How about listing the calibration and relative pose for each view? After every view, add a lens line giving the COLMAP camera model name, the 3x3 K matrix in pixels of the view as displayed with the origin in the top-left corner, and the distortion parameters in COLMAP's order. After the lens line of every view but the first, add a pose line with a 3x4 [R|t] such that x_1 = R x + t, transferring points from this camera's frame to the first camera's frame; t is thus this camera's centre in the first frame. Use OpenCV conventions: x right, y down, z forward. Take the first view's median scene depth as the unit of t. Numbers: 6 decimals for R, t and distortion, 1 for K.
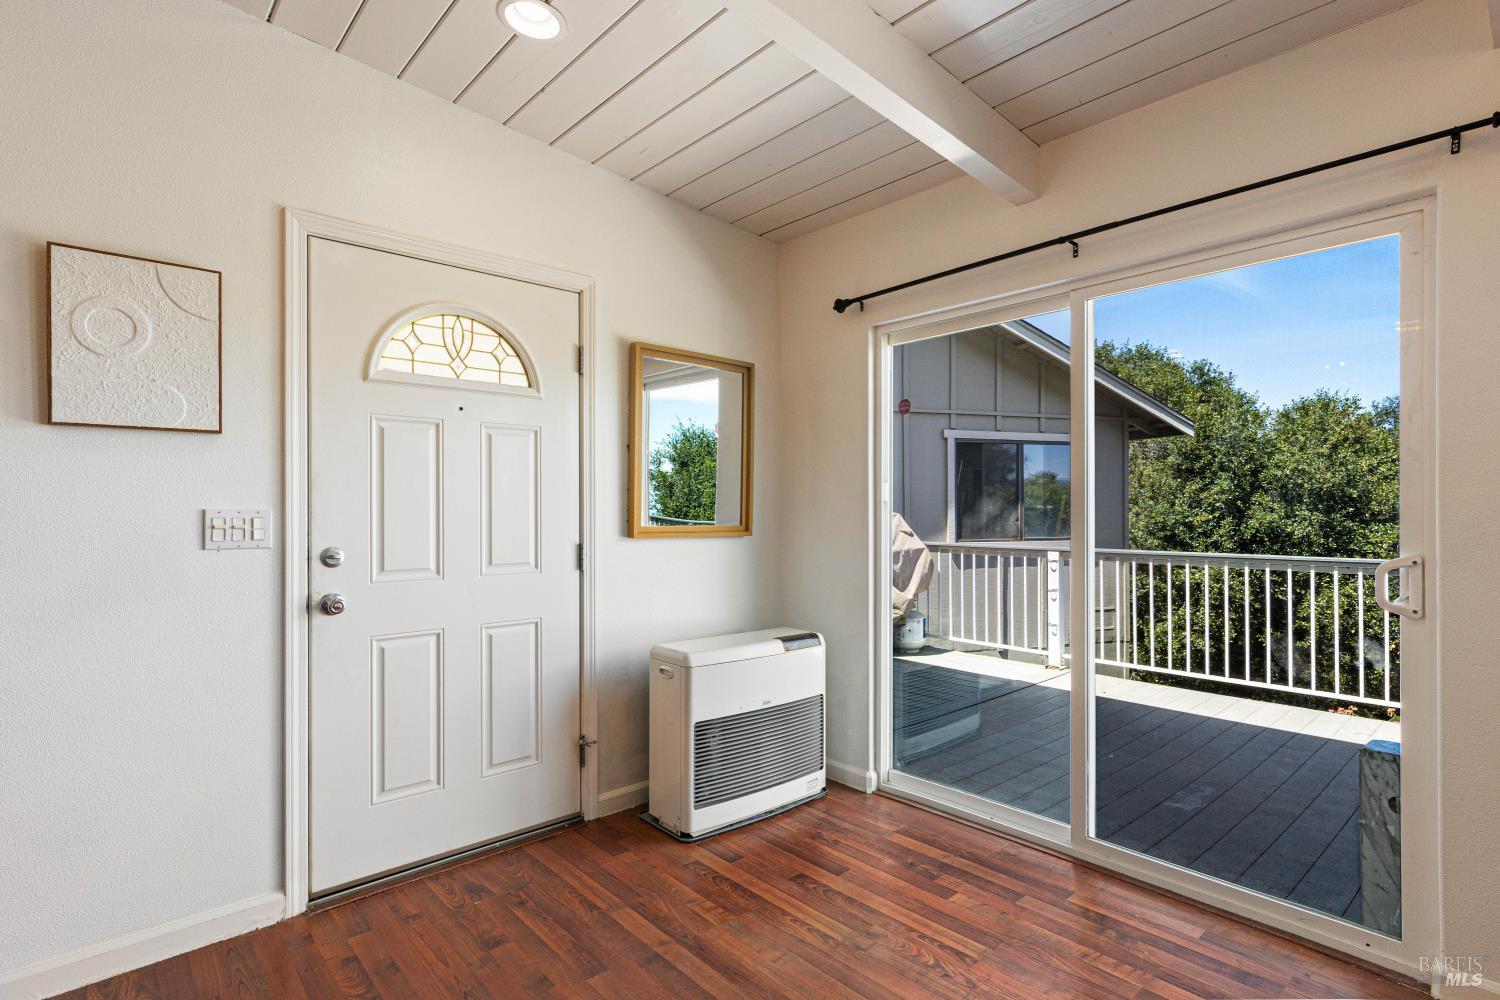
lens RADIAL K [[735.4, 0, 746.9], [0, 735.4, 504.8], [0, 0, 1]] dist [0.003442, -0.000733]
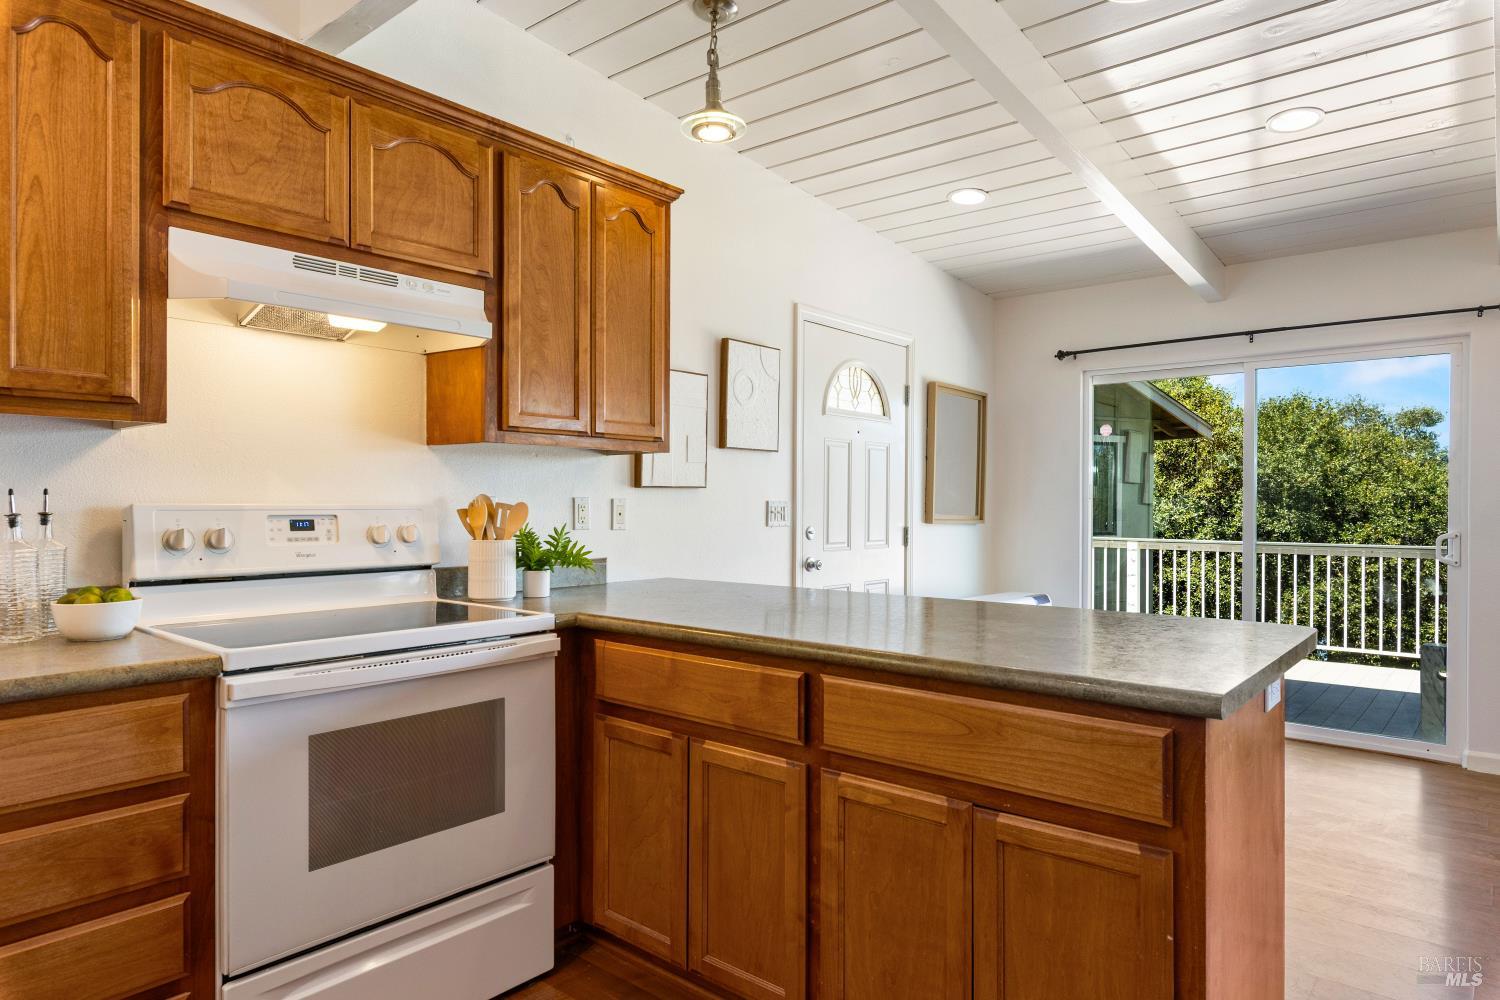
lens RADIAL K [[896.0, 0, 746.3], [0, 896.0, 501.9], [0, 0, 1]] dist [0.007545, -0.000915]
pose [[0.990427, 0.009203, 0.137732, -0.648473], [-0.009781, 0.999946, 0.003521, 0.002347], [-0.137692, -0.004834, 0.990463, -0.547700]]
